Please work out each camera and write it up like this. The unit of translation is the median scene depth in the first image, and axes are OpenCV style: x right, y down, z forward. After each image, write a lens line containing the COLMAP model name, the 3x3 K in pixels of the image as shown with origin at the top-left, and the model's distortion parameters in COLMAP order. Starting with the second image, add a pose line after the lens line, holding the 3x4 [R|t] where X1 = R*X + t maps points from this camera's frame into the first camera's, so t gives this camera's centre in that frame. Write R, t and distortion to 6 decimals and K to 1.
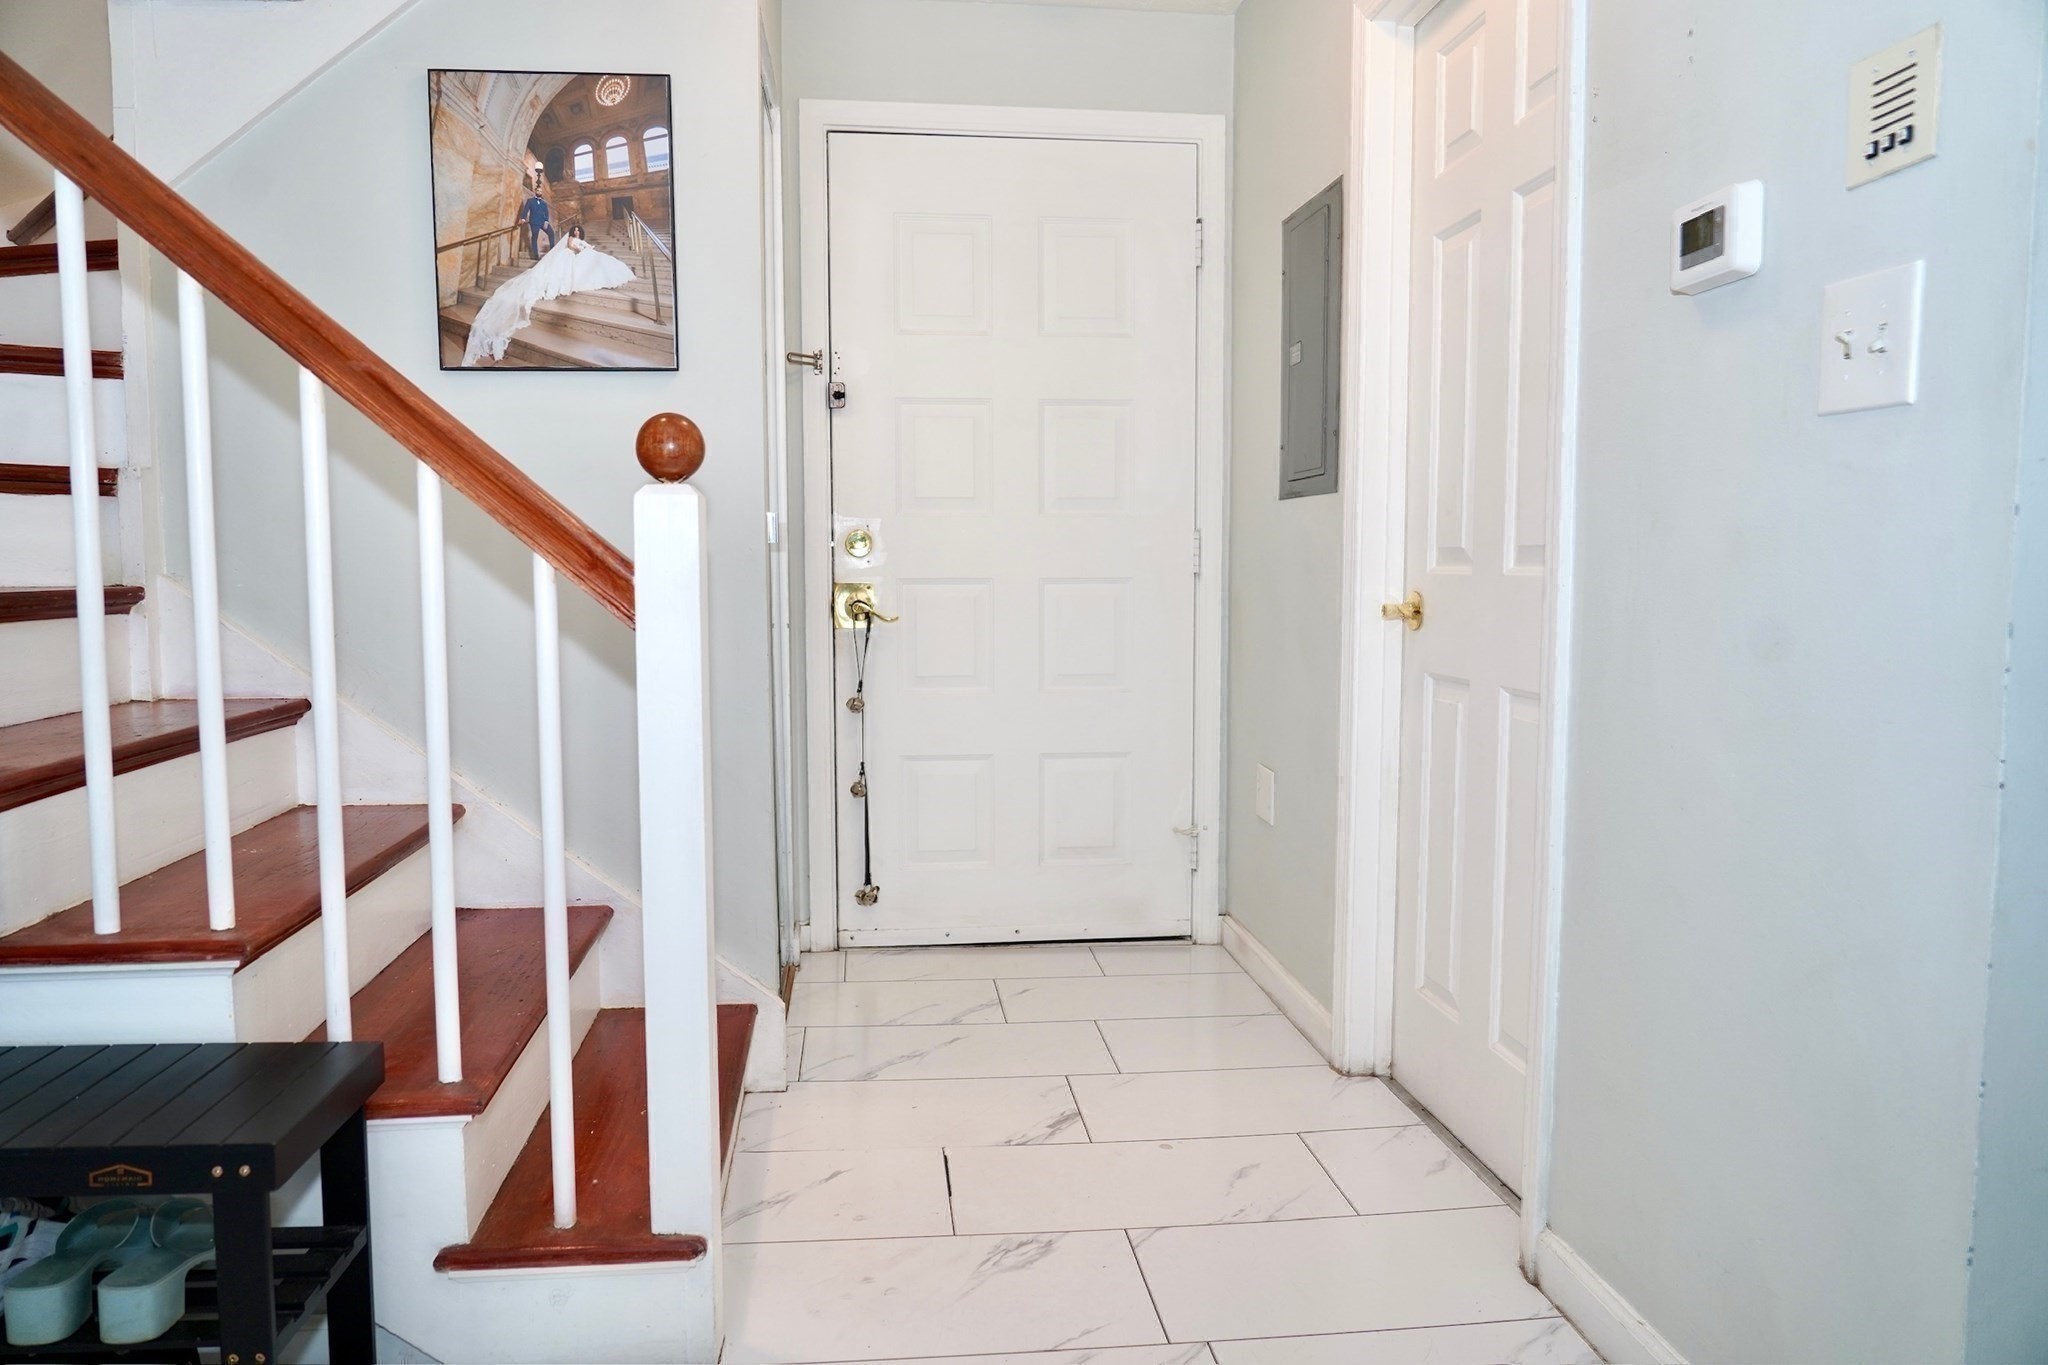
lens RADIAL K [[1401.2, 0, 1024.0], [0, 1401.2, 682.5], [0, 0, 1]] dist [-0.018114, 0.006776]
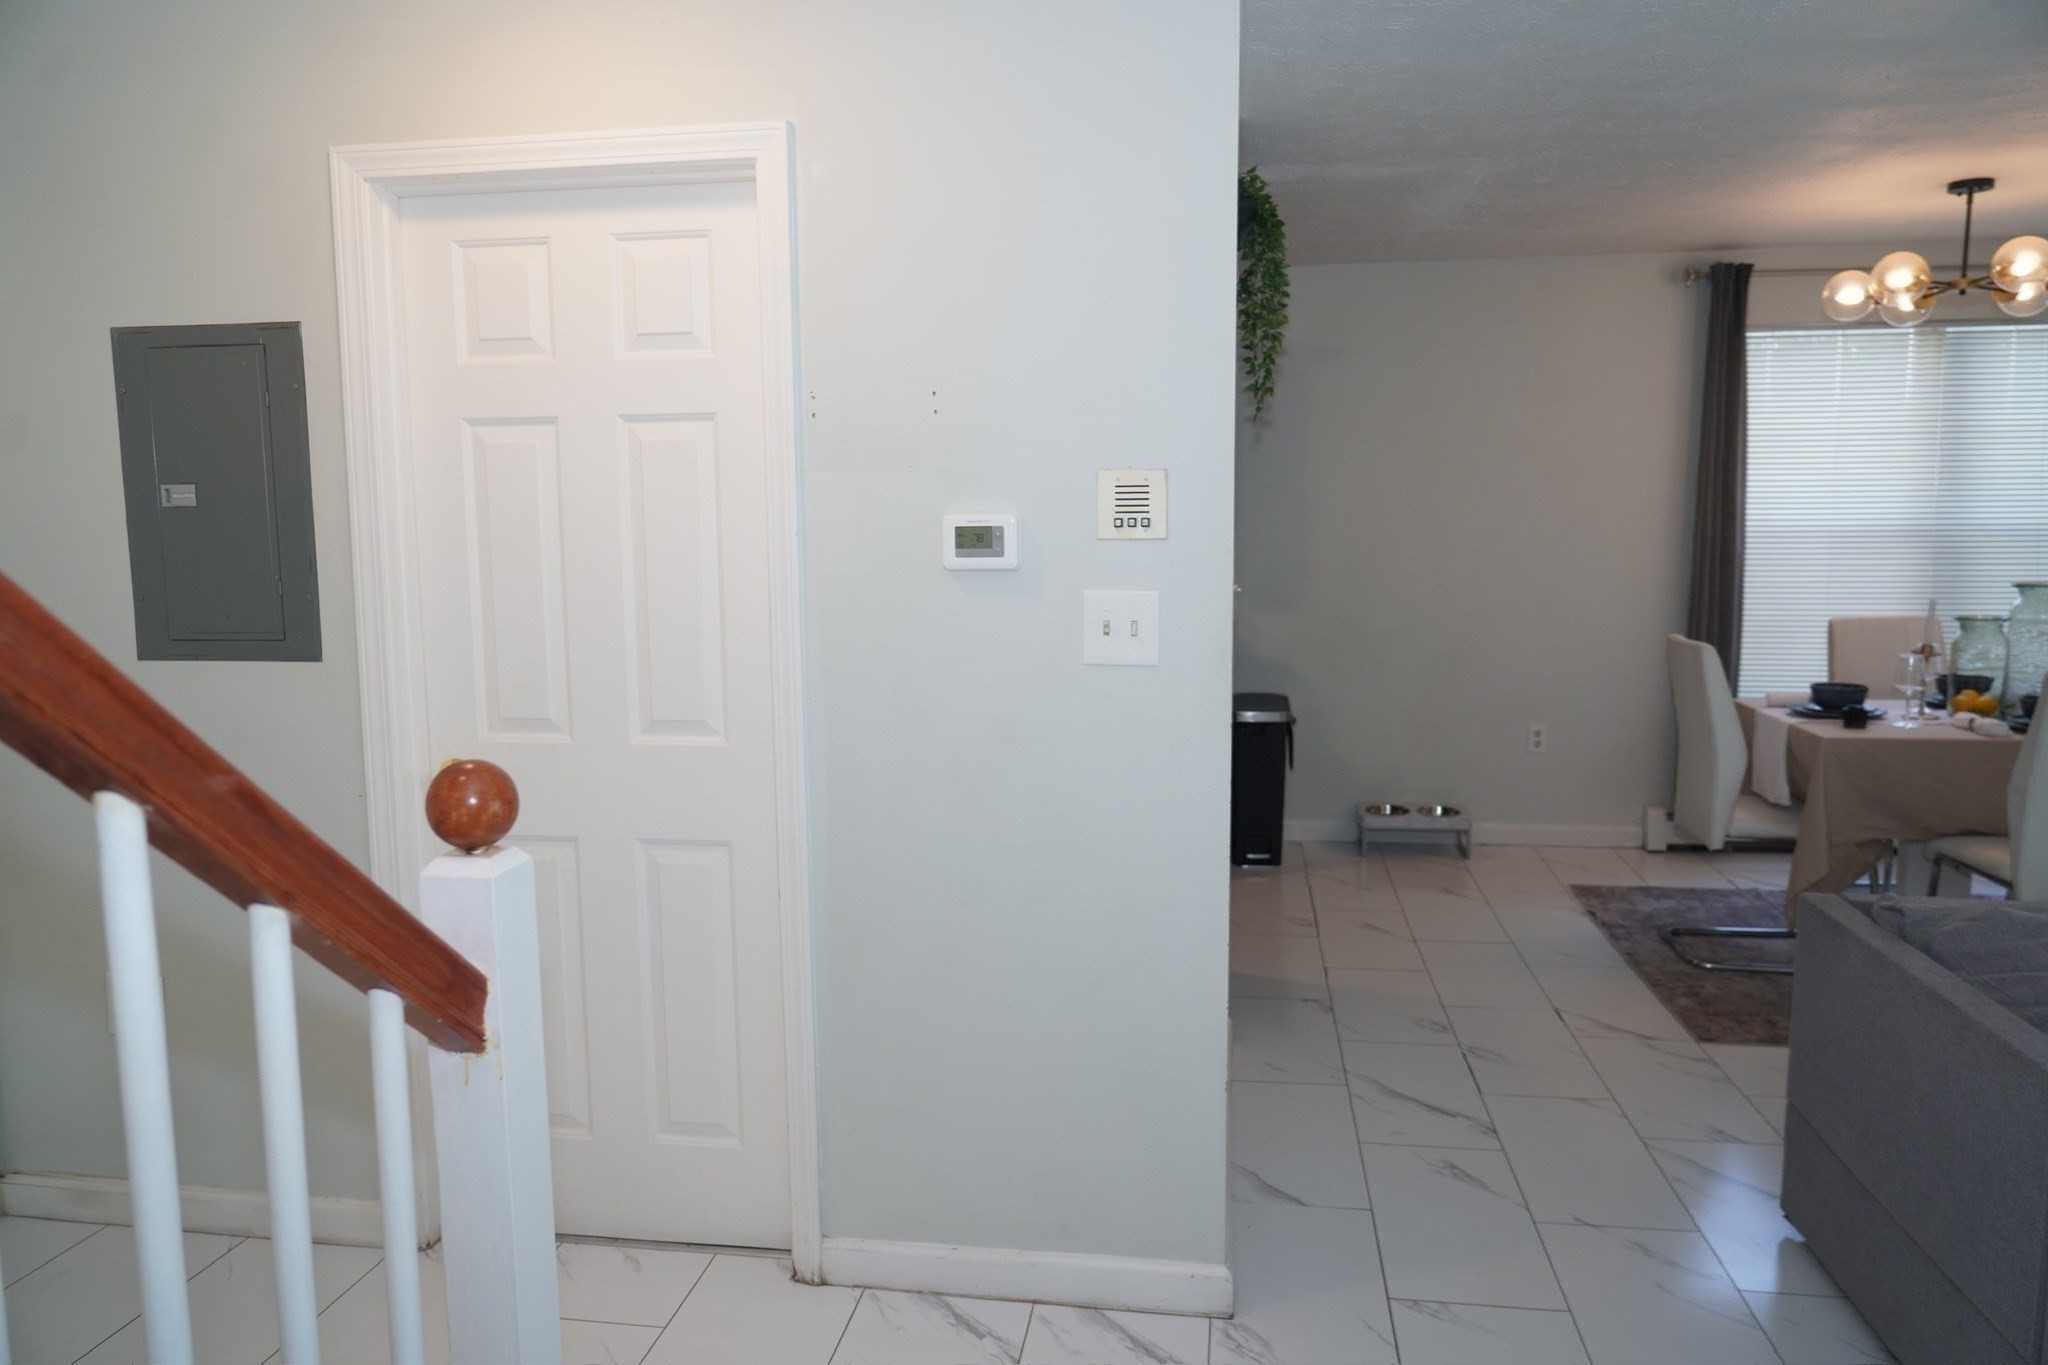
lens RADIAL K [[1389.5, 0, 1024.0], [0, 1389.5, 682.5], [0, 0, 1]] dist [-0.008834, -0.002791]
pose [[0.259979, -0.118924, 0.958263, -0.616124], [0.091780, 0.990937, 0.098079, -0.193594], [-0.961243, 0.062451, 0.268538, 0.343470]]
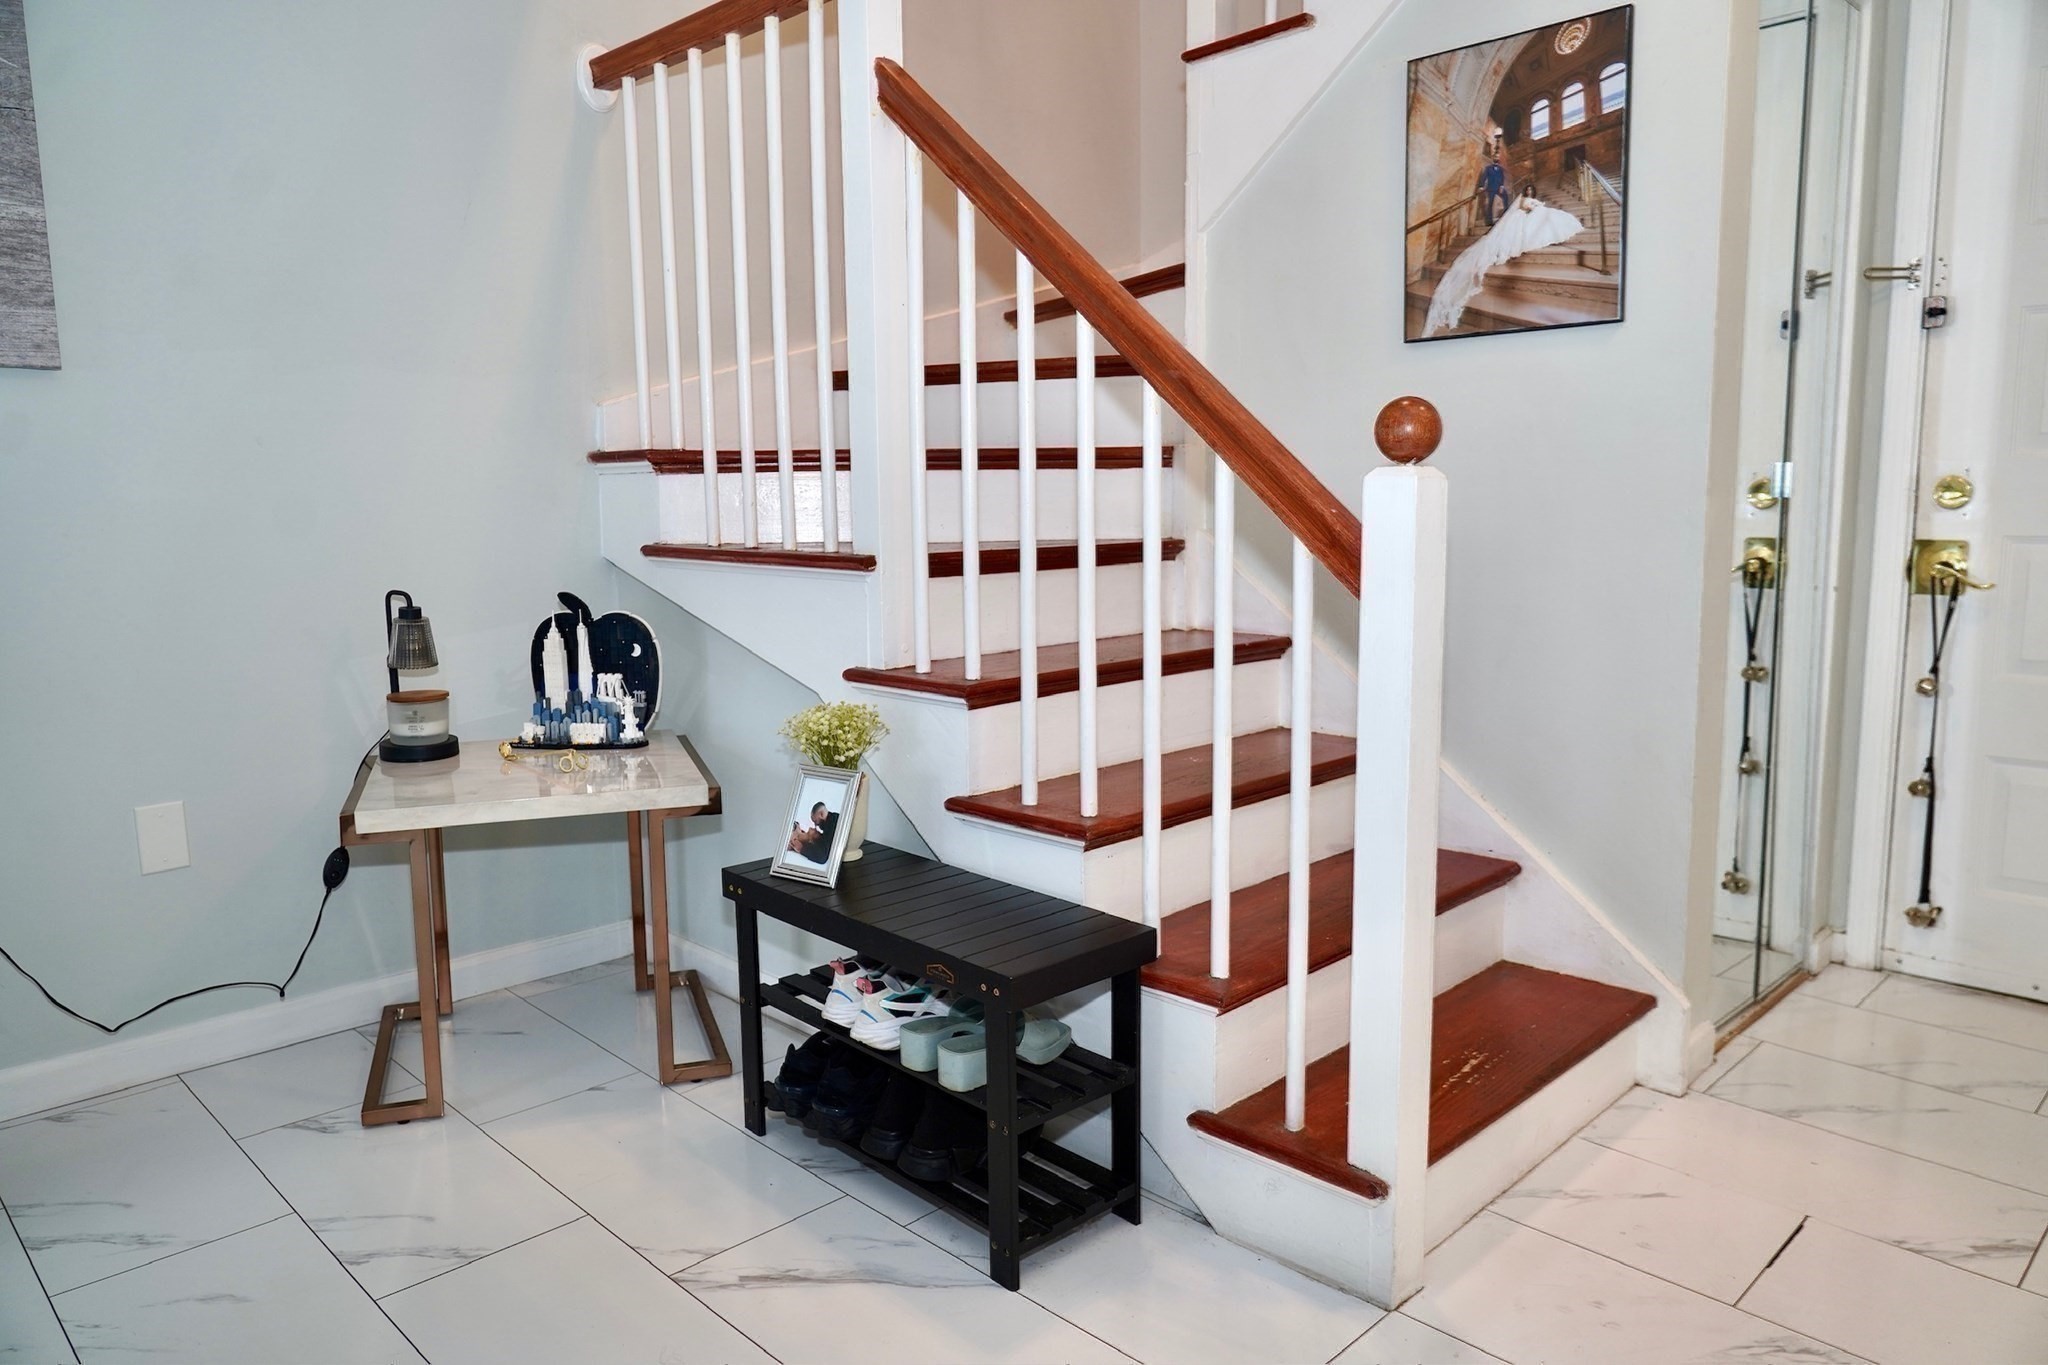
lens RADIAL K [[1401.2, 0, 1024.0], [0, 1401.2, 682.5], [0, 0, 1]] dist [-0.018114, 0.006776]
pose [[0.619524, 0.100370, -0.778534, 0.268514], [-0.056151, 0.994917, 0.083584, -0.036370], [0.782967, -0.008067, 0.622011, 0.093671]]
